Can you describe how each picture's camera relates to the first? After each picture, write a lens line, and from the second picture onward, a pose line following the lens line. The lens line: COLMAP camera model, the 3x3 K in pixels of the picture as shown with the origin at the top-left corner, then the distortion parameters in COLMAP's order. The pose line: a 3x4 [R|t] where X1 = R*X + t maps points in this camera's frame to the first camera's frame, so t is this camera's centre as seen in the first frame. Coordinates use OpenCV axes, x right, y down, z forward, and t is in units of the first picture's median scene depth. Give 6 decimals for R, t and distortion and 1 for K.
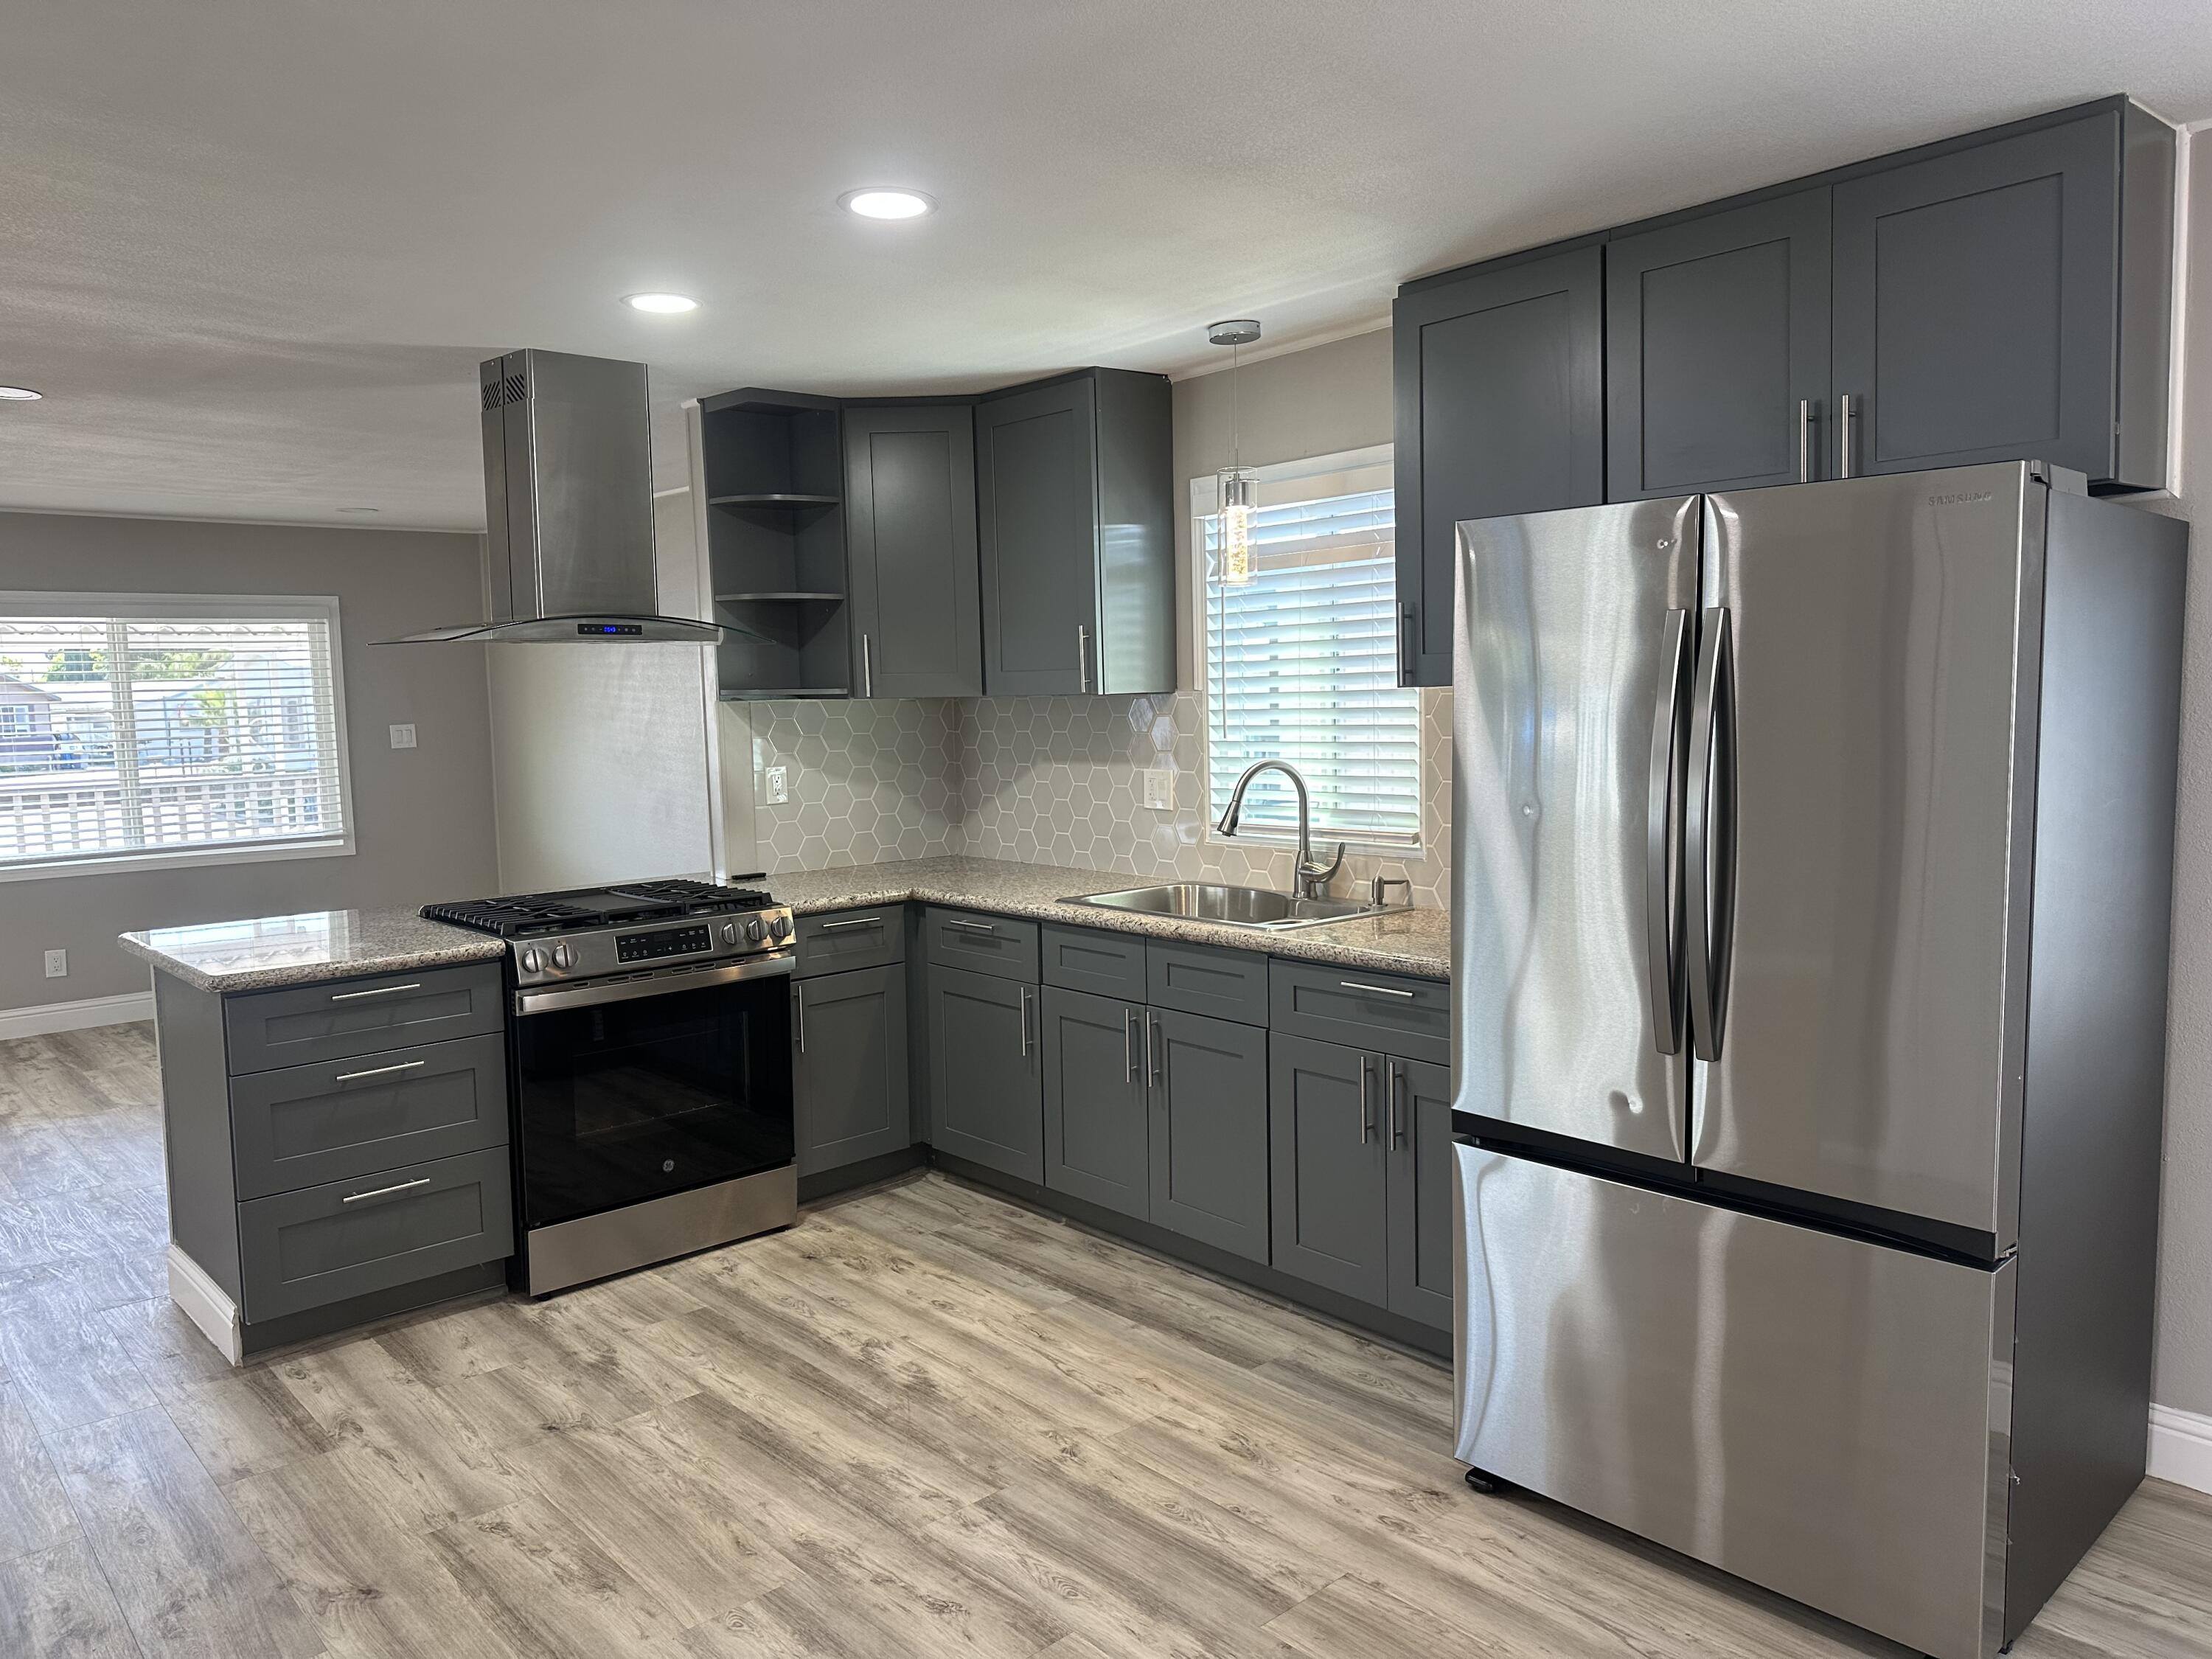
lens RADIAL K [[1541.6, 0, 1121.6], [0, 1541.6, 835.3], [0, 0, 1]] dist [0.055866, -0.061197]
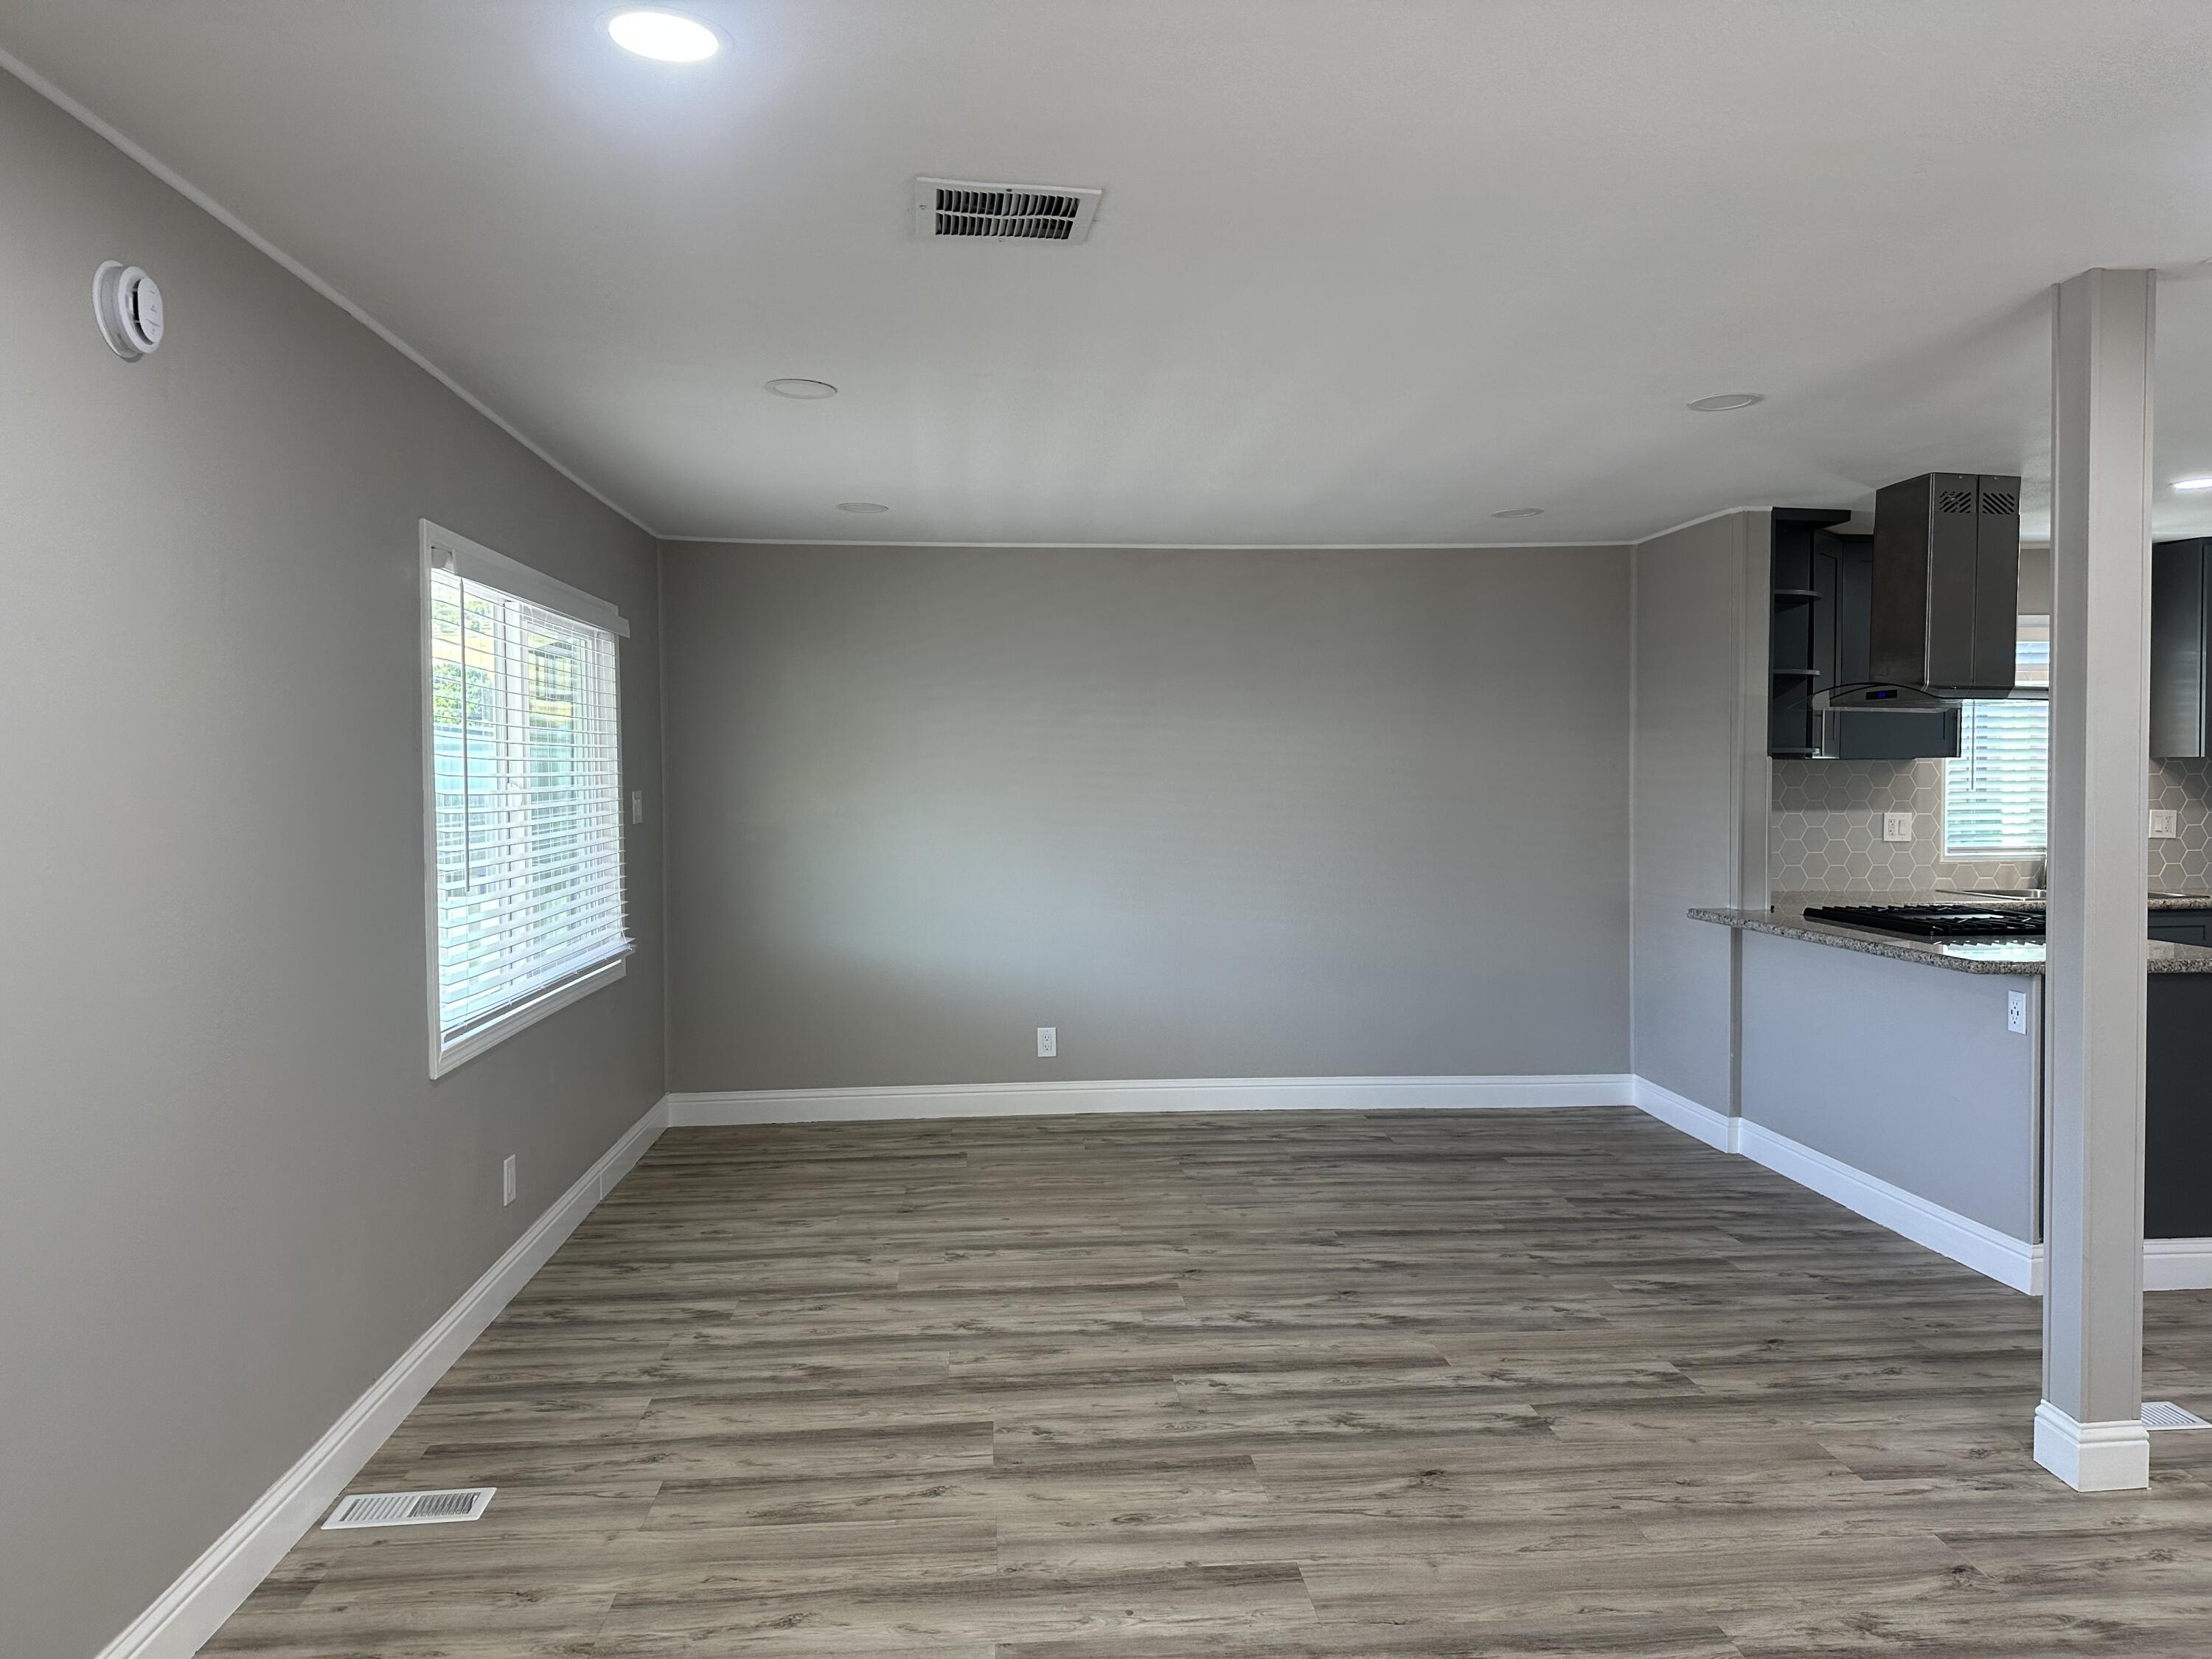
lens RADIAL K [[1541.6, 0, 1107.4], [0, 1541.6, 807.5], [0, 0, 1]] dist [0.055866, -0.061197]
pose [[0.619899, 0.003038, 0.784676, -1.869426], [0.066709, 0.996168, -0.056558, -0.019028], [-0.781841, 0.087405, 0.617321, 0.823552]]
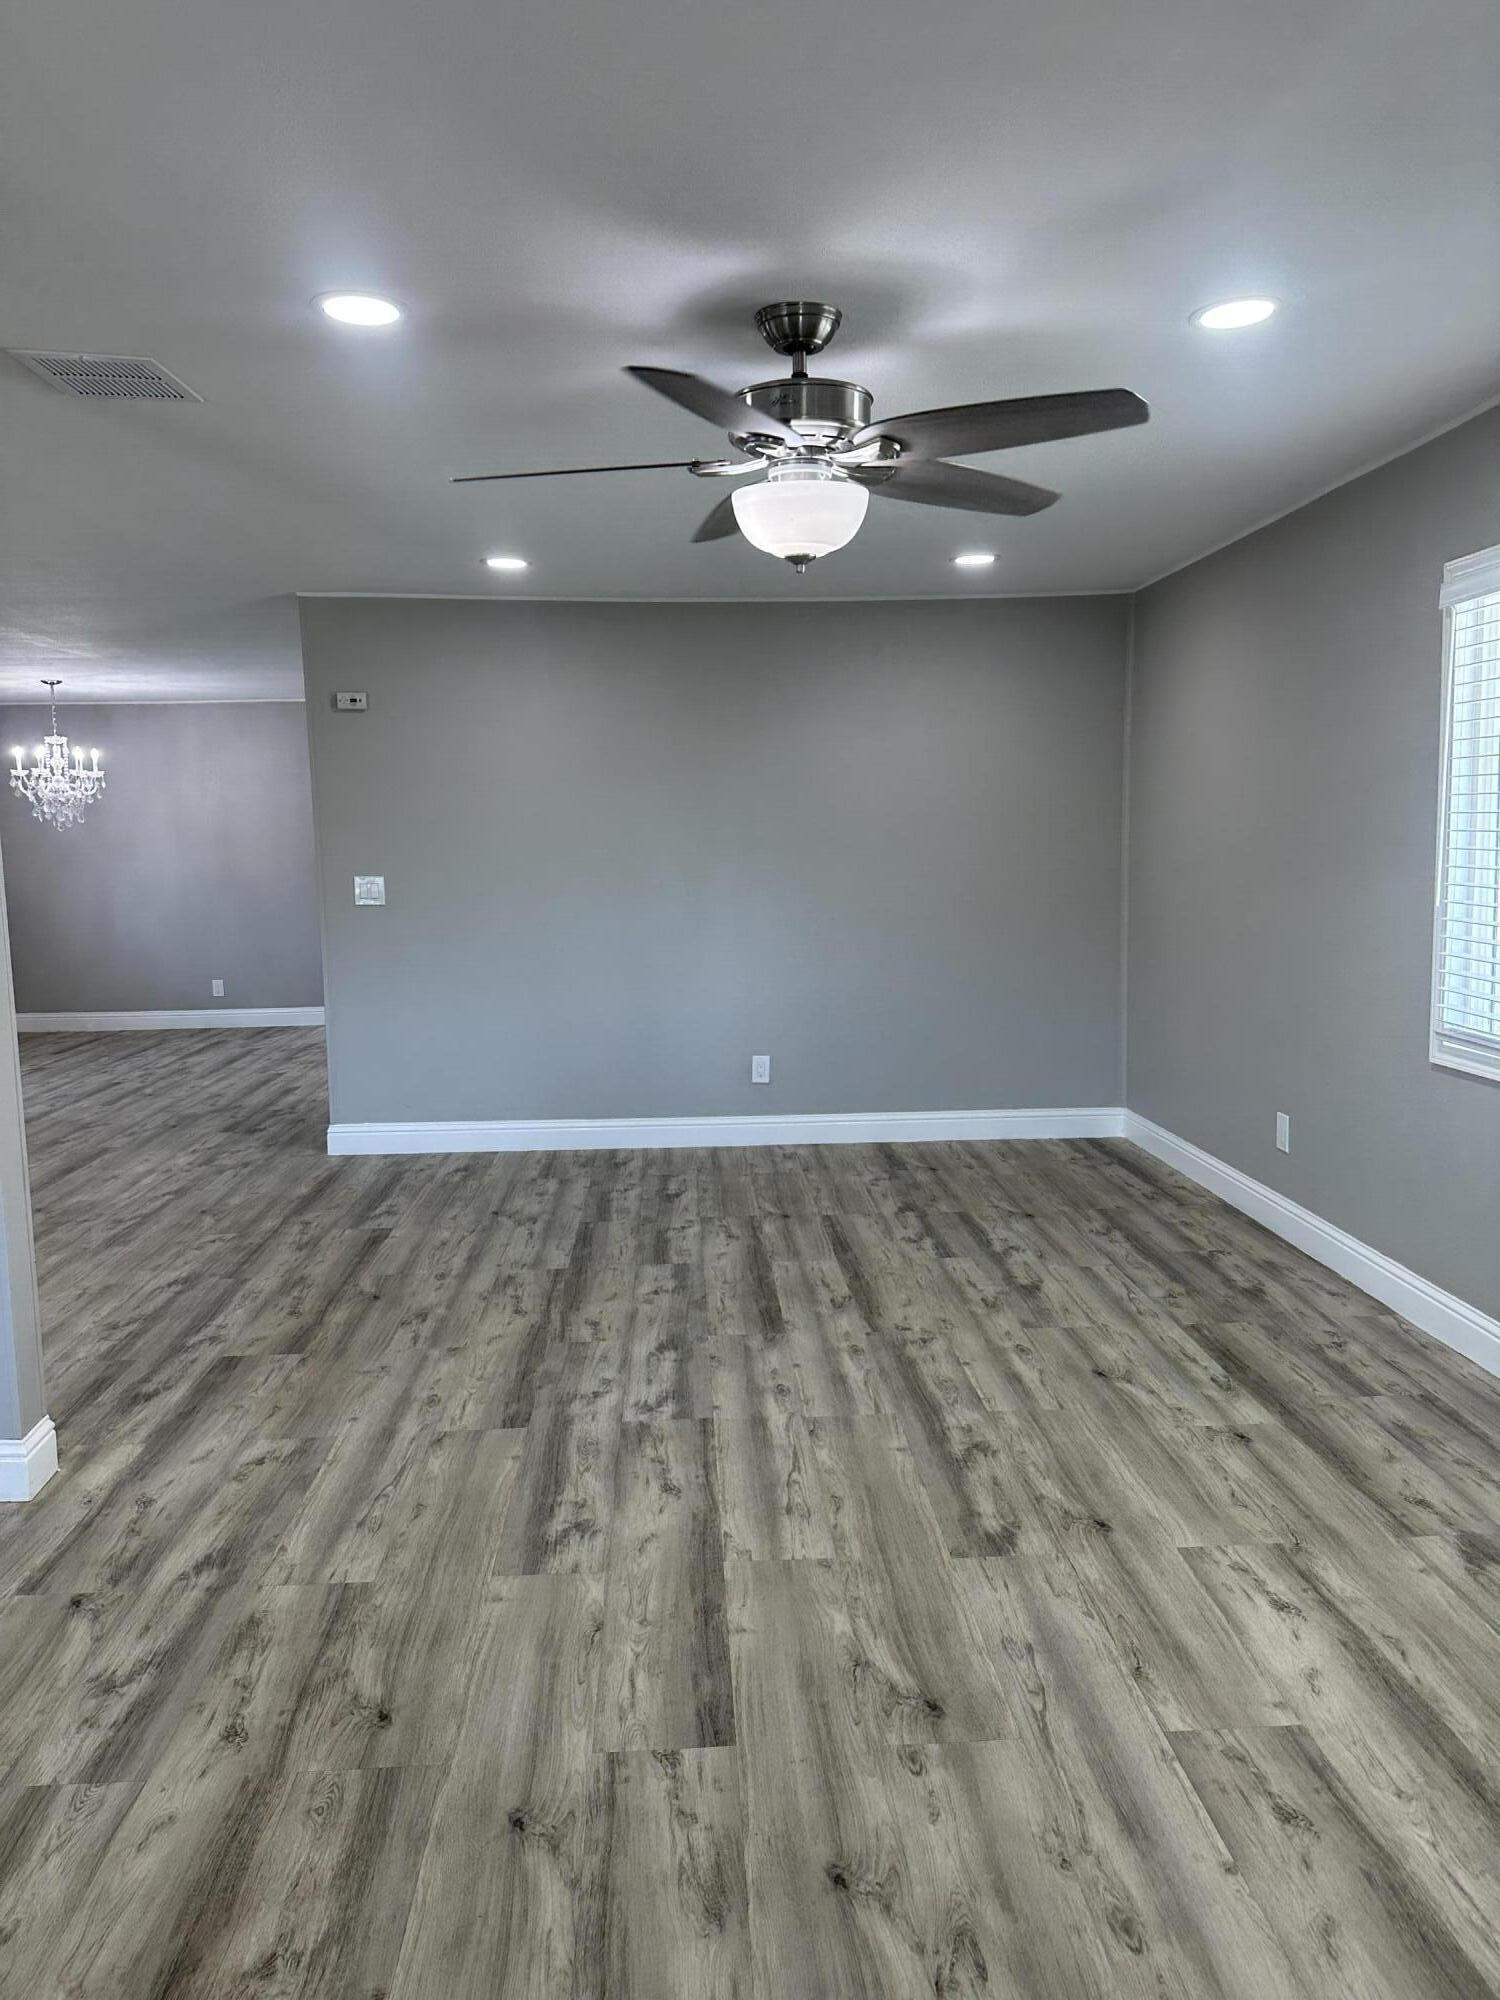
lens RADIAL K [[1393.8, 0, 729.5], [0, 1393.8, 994.8], [0, 0, 1]] dist [0.055866, -0.061197]
pose [[-0.764894, -0.034485, 0.643233, -1.722643], [0.106246, 0.978135, 0.178782, -0.054073], [-0.635334, 0.205090, -0.744505, 1.232239]]
